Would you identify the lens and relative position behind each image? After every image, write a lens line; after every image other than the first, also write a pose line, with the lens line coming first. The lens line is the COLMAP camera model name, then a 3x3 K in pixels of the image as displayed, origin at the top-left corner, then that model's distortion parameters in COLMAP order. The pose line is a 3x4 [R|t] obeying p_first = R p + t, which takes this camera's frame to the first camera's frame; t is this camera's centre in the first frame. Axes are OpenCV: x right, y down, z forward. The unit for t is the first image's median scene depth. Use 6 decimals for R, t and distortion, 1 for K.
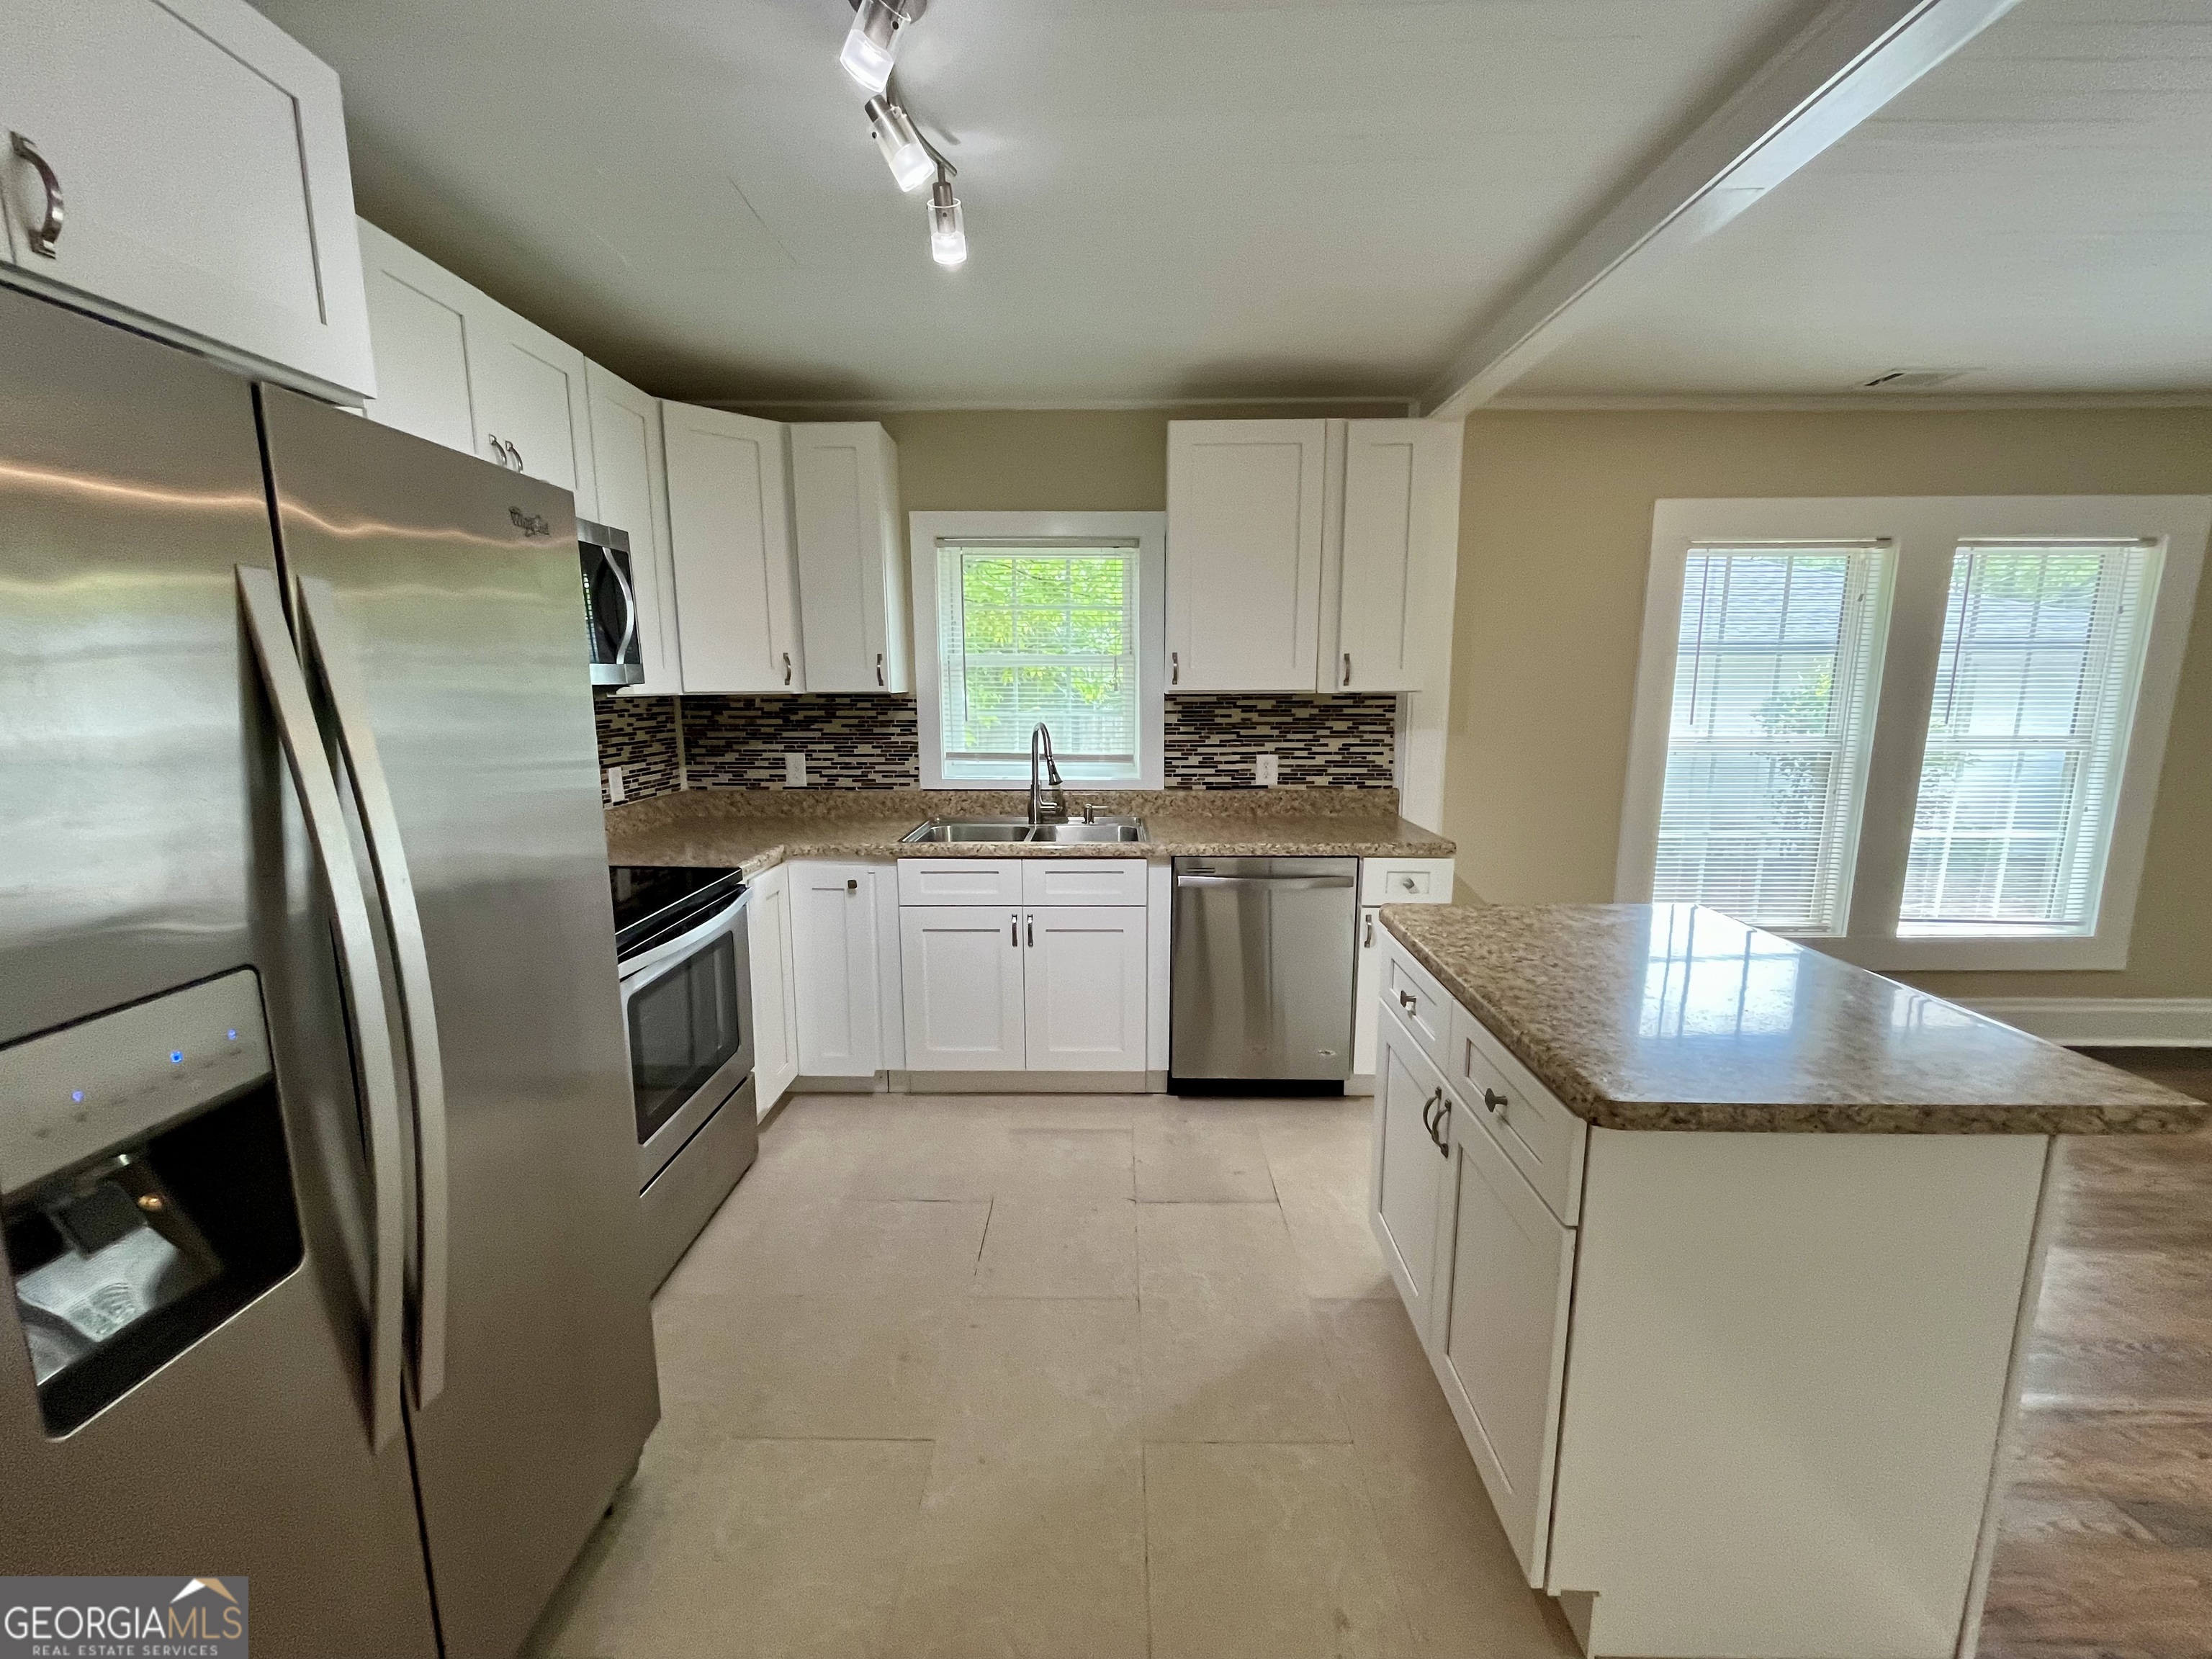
lens RADIAL K [[888.7, 0, 1101.7], [0, 888.7, 827.1], [0, 0, 1]] dist [-0.001083, -0.000783]
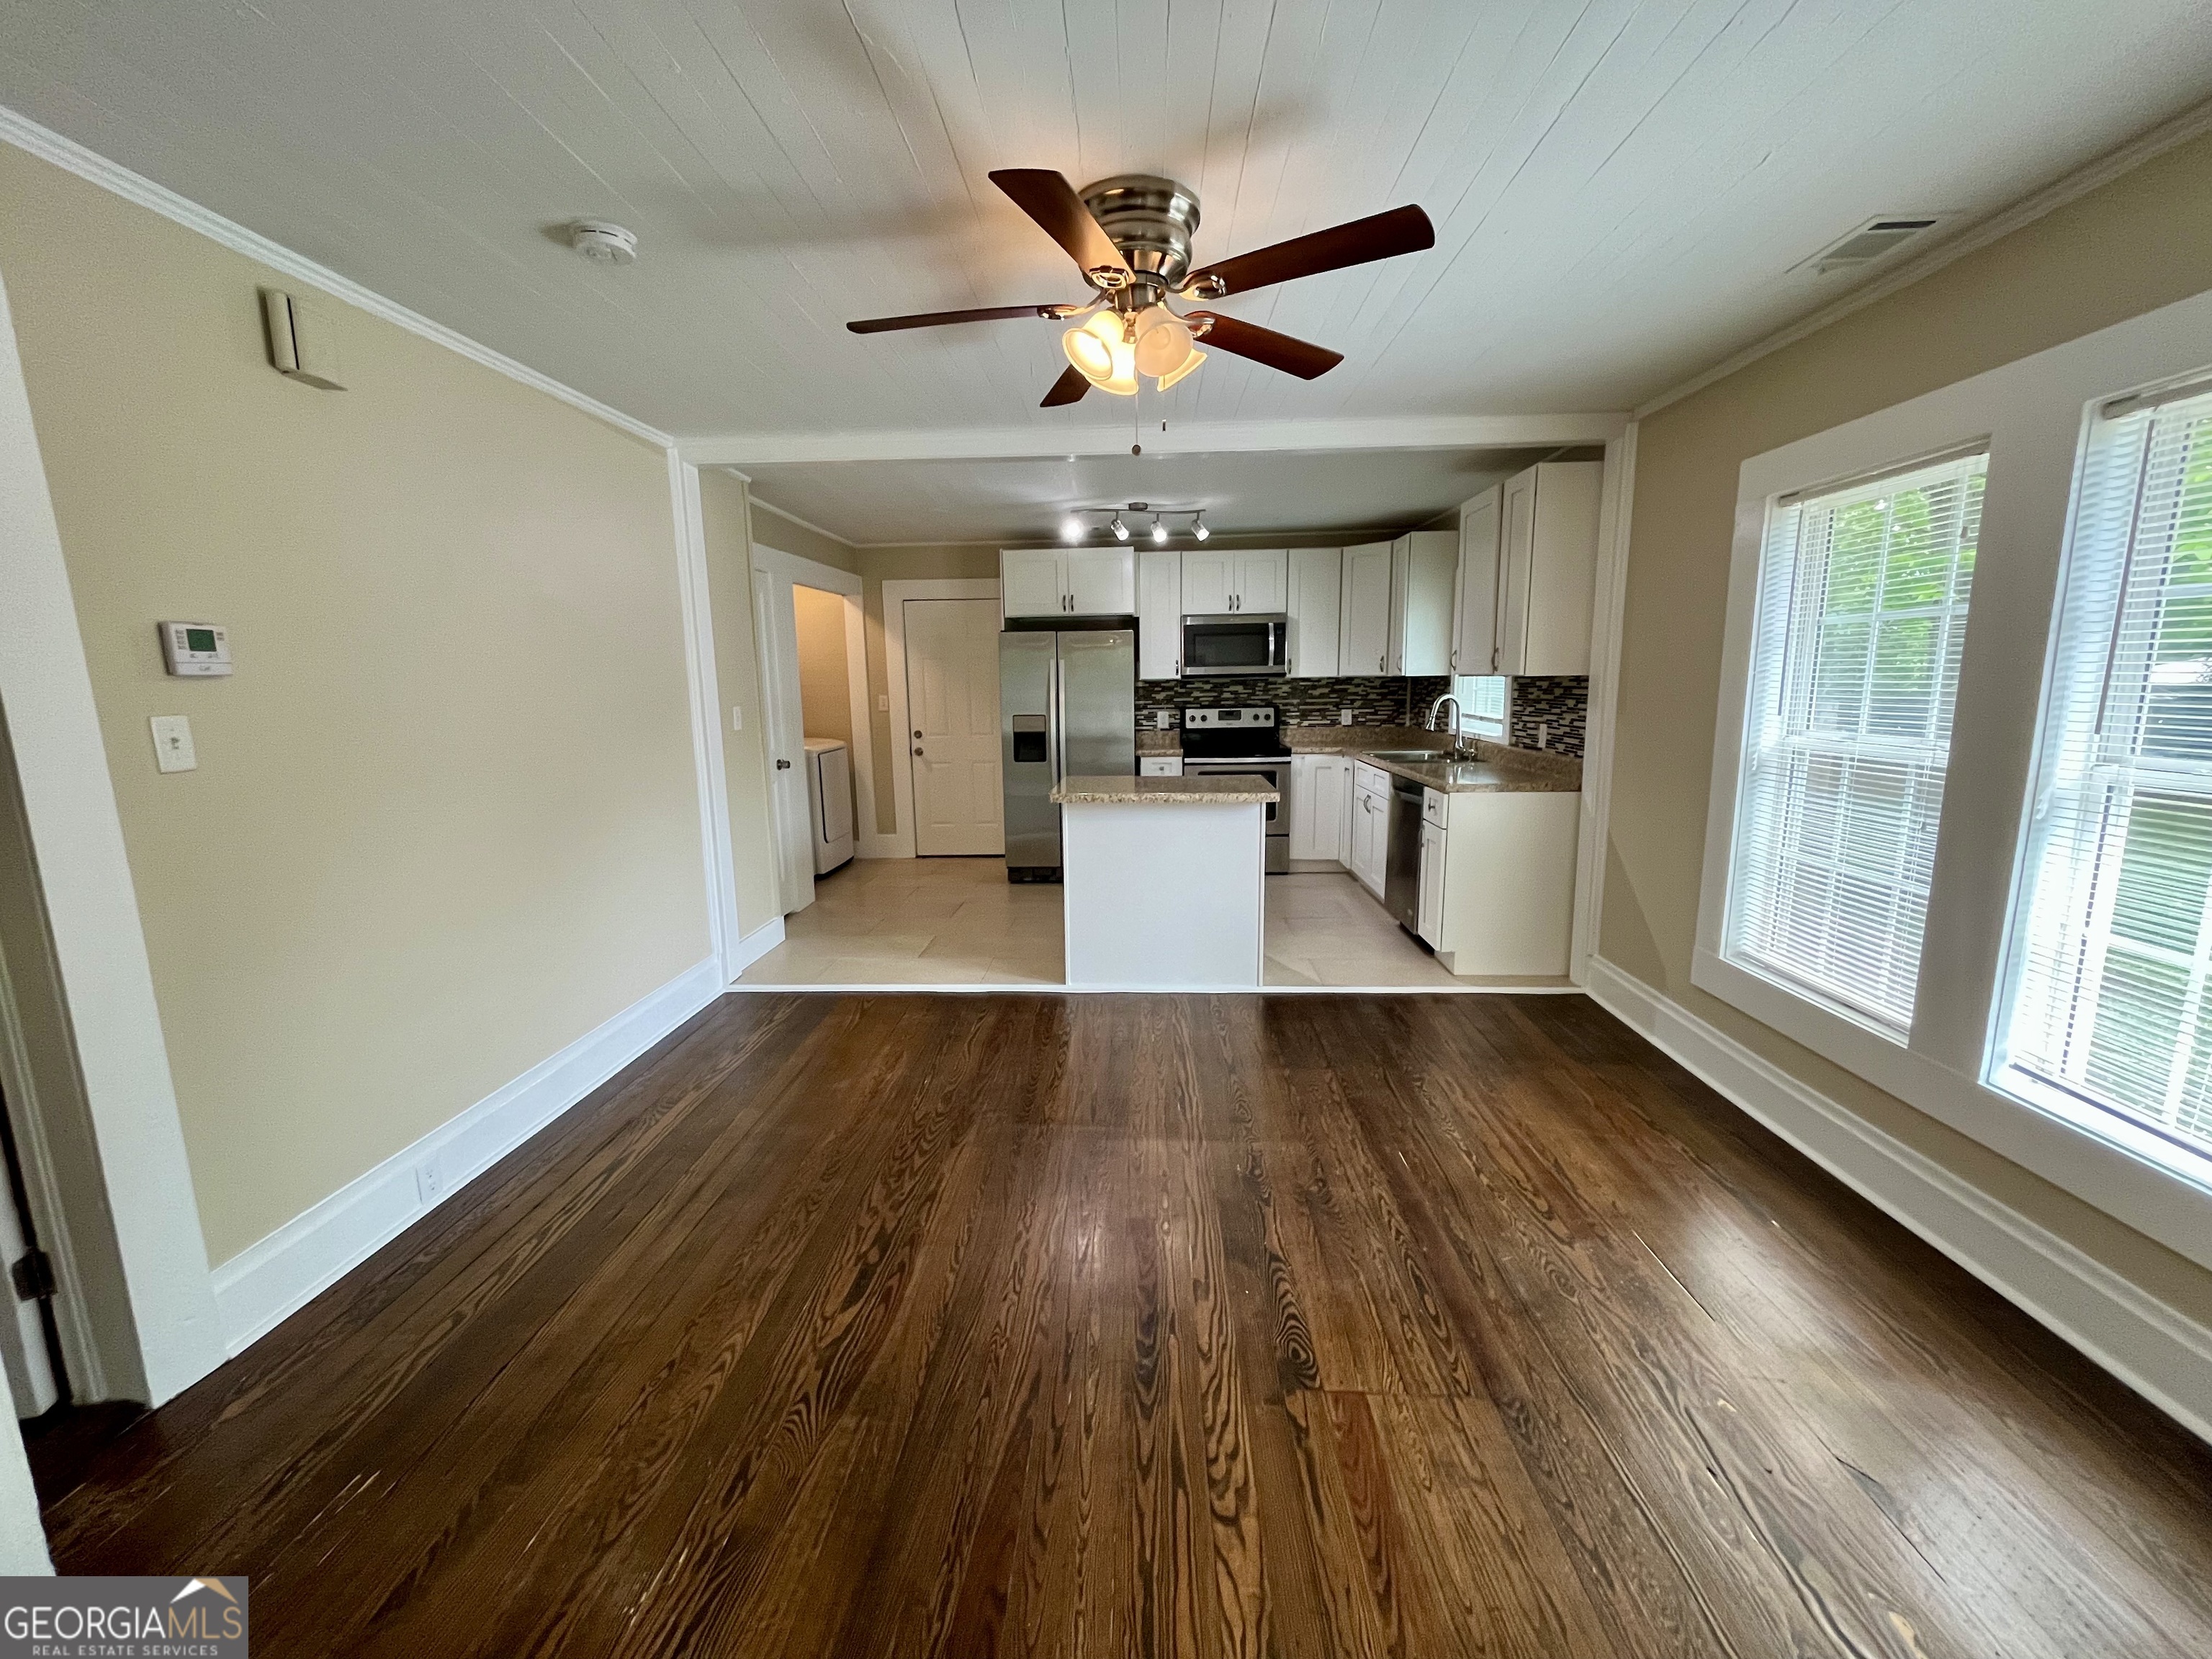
lens RADIAL K [[888.7, 0, 1099.8], [0, 888.7, 824.0], [0, 0, 1]] dist [-0.001083, -0.000783]
pose [[-0.032011, 0.165300, -0.985724, 1.523081], [-0.145528, 0.974948, 0.168219, -0.063942], [0.988836, 0.148836, -0.007154, 0.397680]]
